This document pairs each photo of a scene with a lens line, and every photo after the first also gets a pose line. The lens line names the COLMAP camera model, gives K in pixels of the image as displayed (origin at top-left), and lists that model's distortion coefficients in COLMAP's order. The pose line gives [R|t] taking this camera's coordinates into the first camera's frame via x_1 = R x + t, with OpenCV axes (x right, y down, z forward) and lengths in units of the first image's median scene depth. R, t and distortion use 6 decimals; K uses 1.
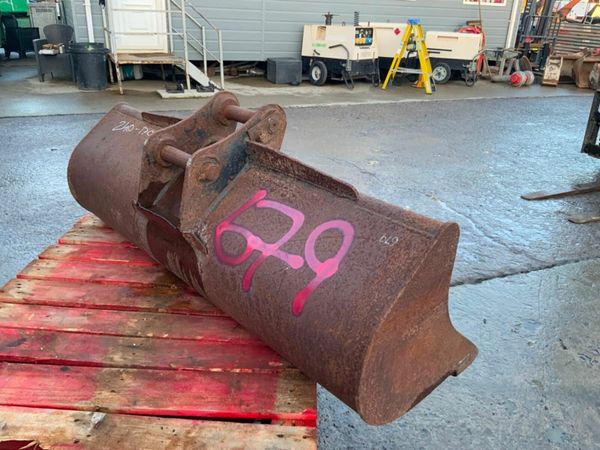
lens RADIAL K [[495.9, 0, 297.5], [0, 495.9, 224.6], [0, 0, 1]] dist [0.070605, -0.136231]
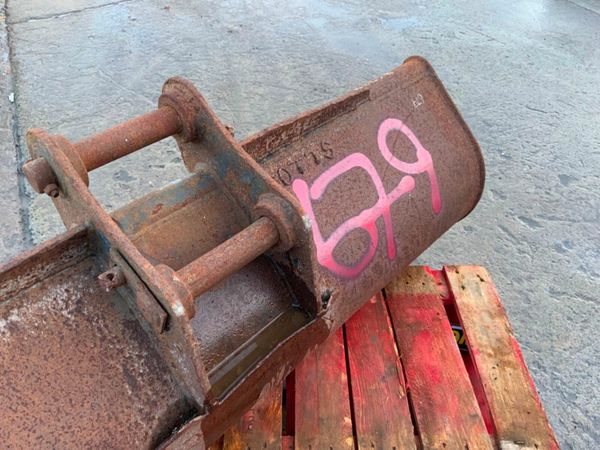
lens RADIAL K [[495.9, 0, 297.5], [0, 495.9, 224.6], [0, 0, 1]] dist [0.070605, -0.136231]
pose [[-0.065141, -0.697167, 0.713943, -0.624443], [0.370788, 0.647326, 0.665946, -0.505131], [-0.926430, 0.308103, 0.216334, 0.888636]]
